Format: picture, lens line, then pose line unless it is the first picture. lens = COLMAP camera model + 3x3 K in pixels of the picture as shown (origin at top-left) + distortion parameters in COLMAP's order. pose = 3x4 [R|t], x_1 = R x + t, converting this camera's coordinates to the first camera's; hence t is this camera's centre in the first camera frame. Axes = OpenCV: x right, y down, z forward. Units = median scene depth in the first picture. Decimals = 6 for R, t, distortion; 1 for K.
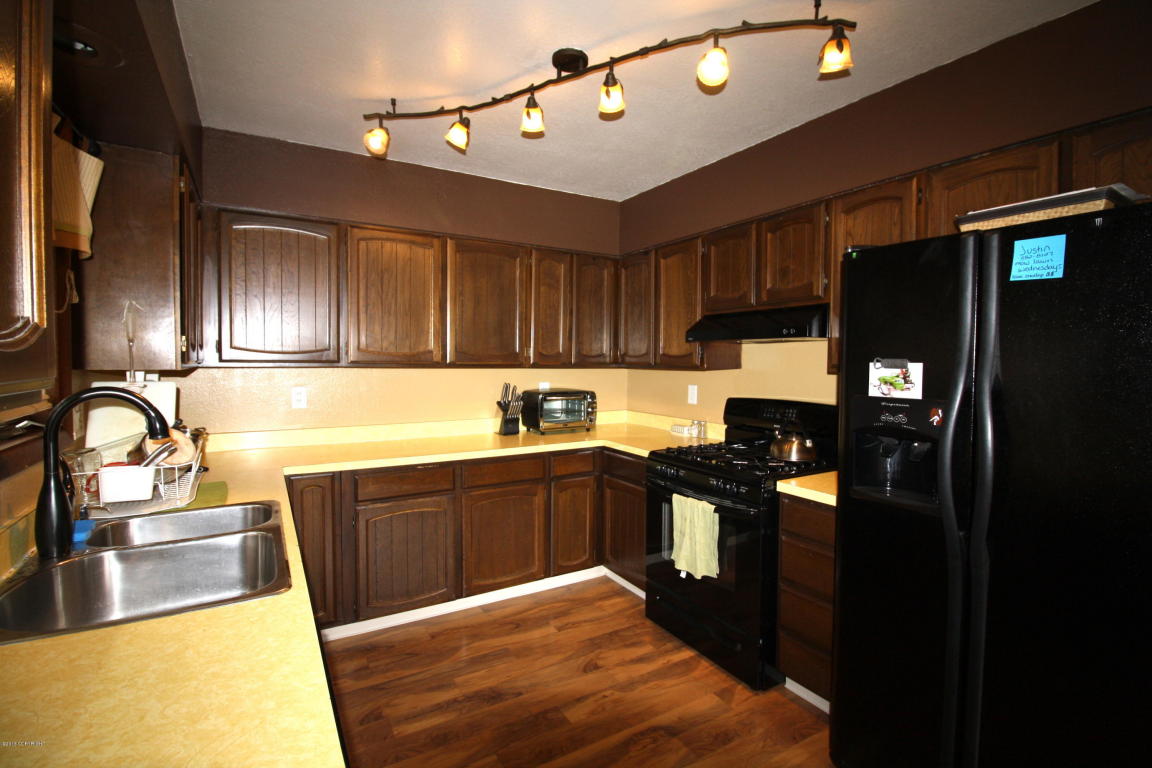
lens RADIAL K [[532.7, 0, 578.7], [0, 532.7, 378.2], [0, 0, 1]] dist [-0.007543, -0.008265]
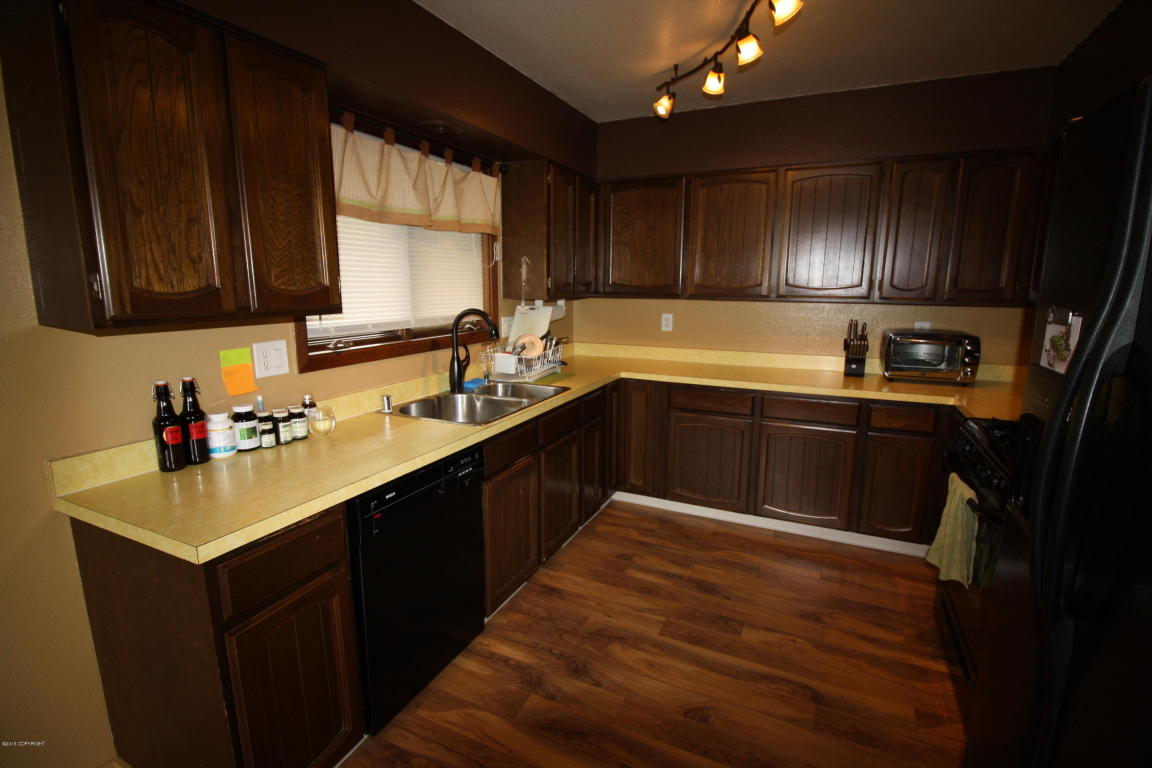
lens RADIAL K [[532.7, 0, 583.9], [0, 532.7, 375.3], [0, 0, 1]] dist [-0.007543, -0.008265]
pose [[0.559357, 0.128089, -0.818970, 0.510086], [-0.034907, 0.990752, 0.131114, 0.000518], [0.828191, -0.044752, 0.558656, 0.139311]]
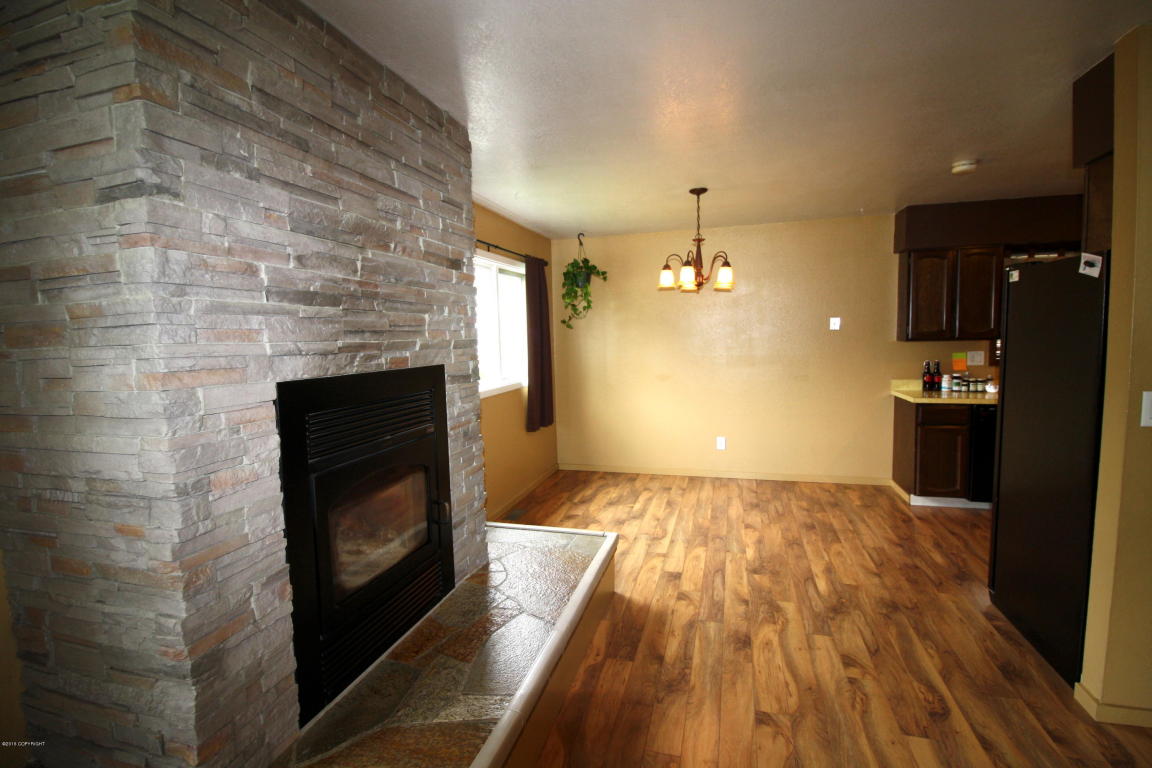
lens RADIAL K [[532.7, 0, 577.9], [0, 532.7, 377.5], [0, 0, 1]] dist [-0.007543, -0.008265]
pose [[-0.742715, 0.055735, -0.667285, 1.916685], [-0.015828, 0.994790, 0.100707, -0.004672], [0.669421, 0.085359, -0.737963, 0.638961]]
